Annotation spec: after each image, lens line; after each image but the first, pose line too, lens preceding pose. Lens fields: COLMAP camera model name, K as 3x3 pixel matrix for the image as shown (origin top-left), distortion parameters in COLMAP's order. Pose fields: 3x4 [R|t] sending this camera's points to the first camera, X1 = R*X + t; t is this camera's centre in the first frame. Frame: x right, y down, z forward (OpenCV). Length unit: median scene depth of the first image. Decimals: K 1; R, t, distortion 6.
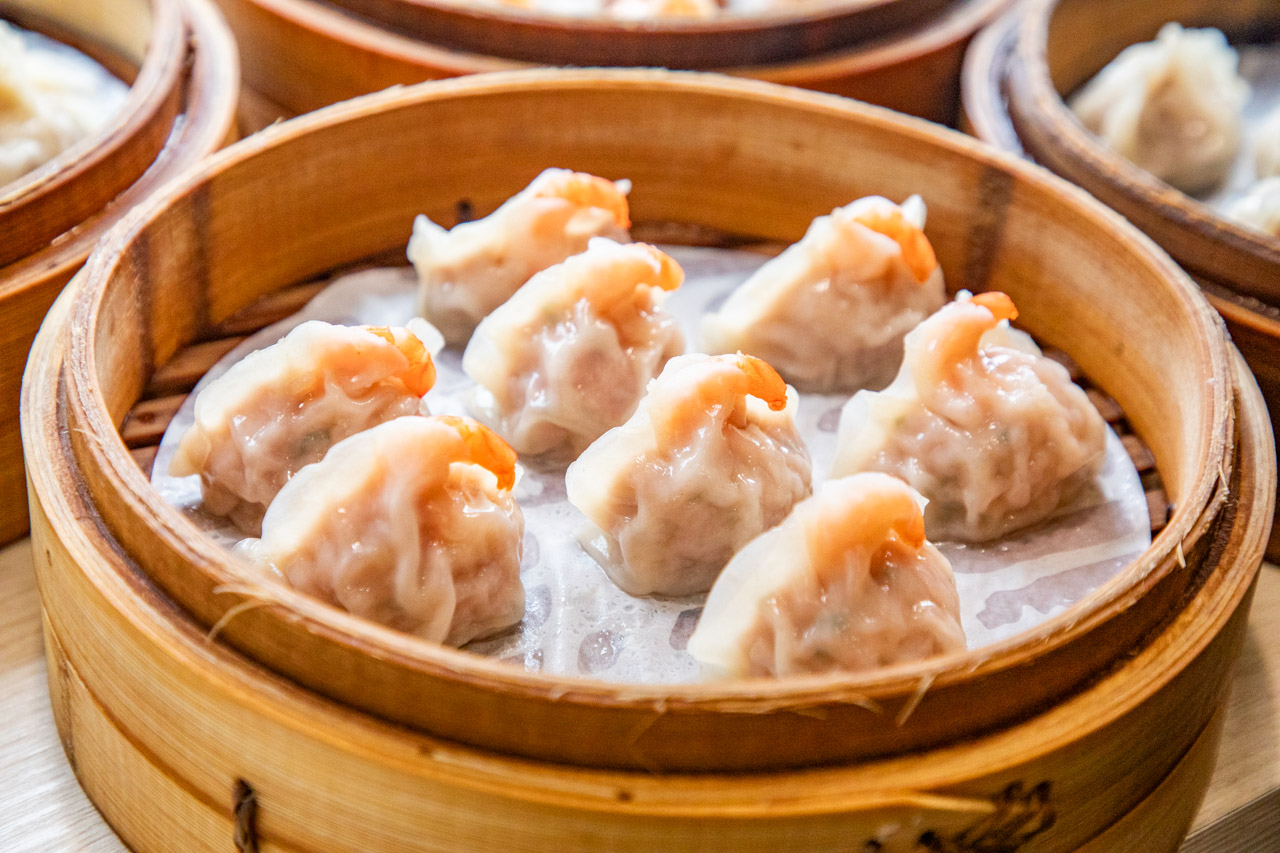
lens RADIAL K [[2657.9, 0, 644.5], [0, 2657.9, 418.6], [0, 0, 1]] dist [0.325012, 0.000000]
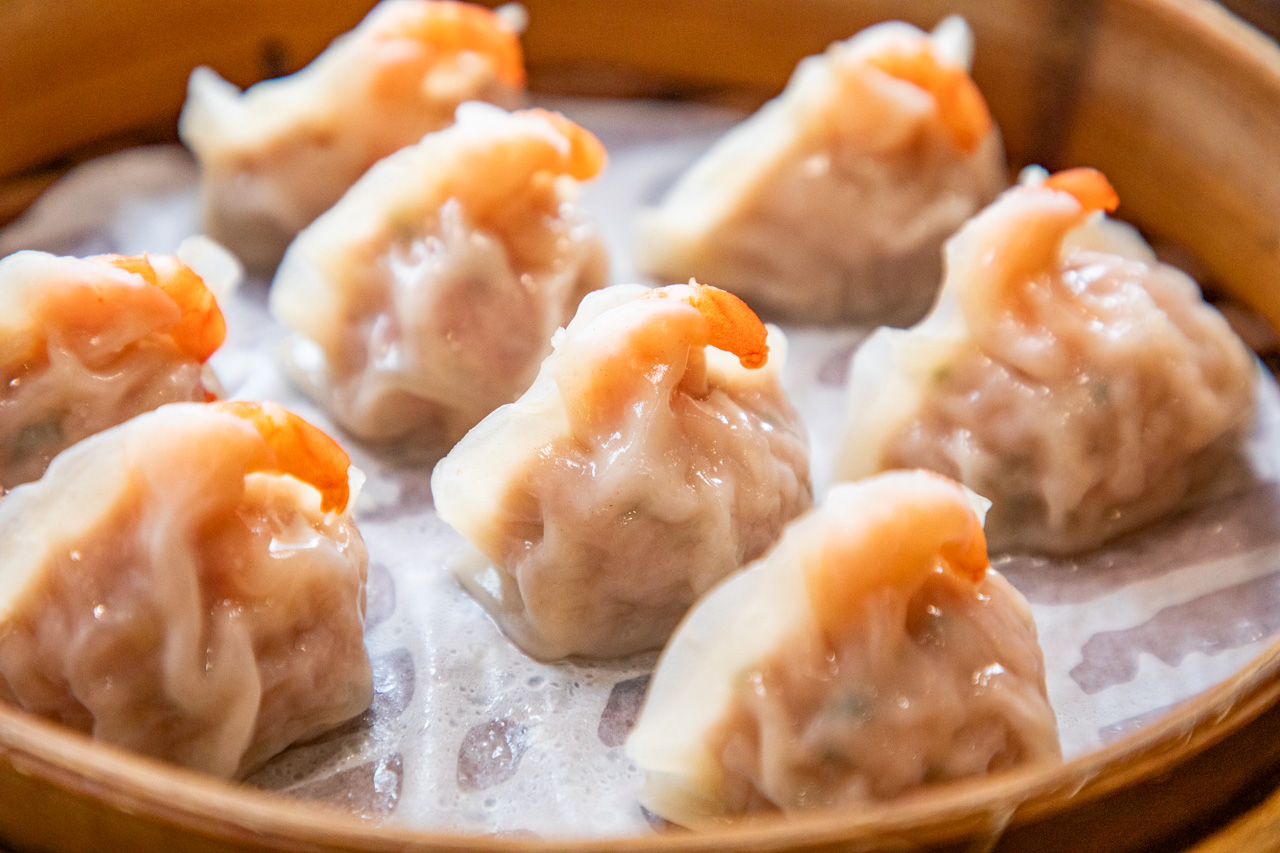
lens RADIAL K [[3478.8, 0, 646.1], [0, 3478.8, 424.0], [0, 0, 1]] dist [0.472405, 0.000000]
pose [[0.999347, -0.032316, 0.016144, 0.009301], [0.031548, 0.998455, 0.045744, -0.028981], [-0.017597, -0.045205, 0.998823, 0.148769]]
